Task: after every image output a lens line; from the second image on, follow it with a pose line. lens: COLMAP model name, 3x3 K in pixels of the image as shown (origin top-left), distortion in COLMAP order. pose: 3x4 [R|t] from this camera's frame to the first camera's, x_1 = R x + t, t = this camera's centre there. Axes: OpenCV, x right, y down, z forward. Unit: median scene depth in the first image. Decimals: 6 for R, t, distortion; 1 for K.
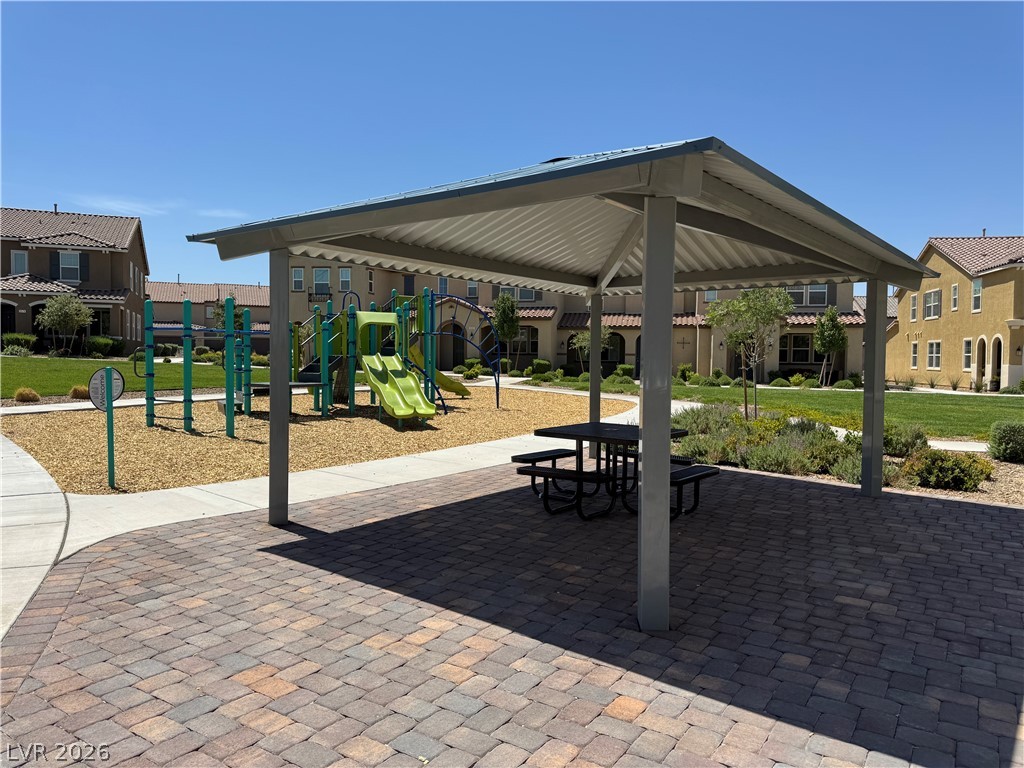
lens RADIAL K [[706.9, 0, 512.2], [0, 706.9, 384.3], [0, 0, 1]] dist [0.006548, -0.007216]
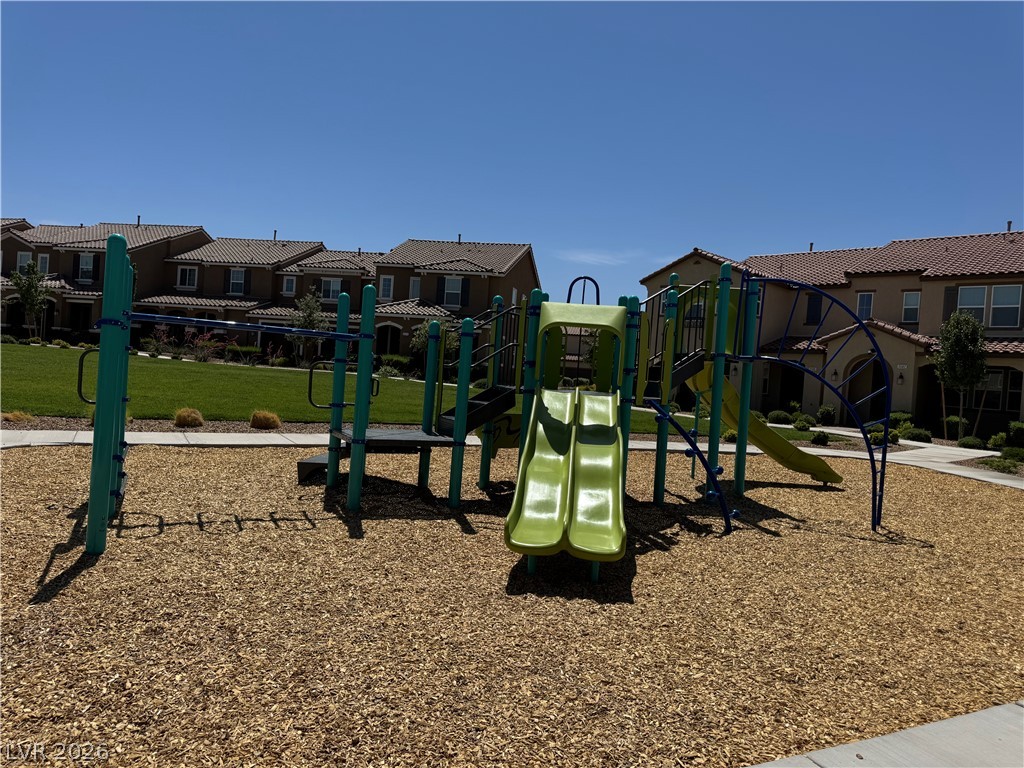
lens RADIAL K [[706.9, 0, 510.0], [0, 706.9, 381.1], [0, 0, 1]] dist [0.006548, -0.007216]
pose [[0.822434, 0.048899, -0.566755, 0.018592], [-0.083649, 0.995864, -0.035463, -0.011404], [0.562676, 0.076575, 0.823123, 0.241825]]
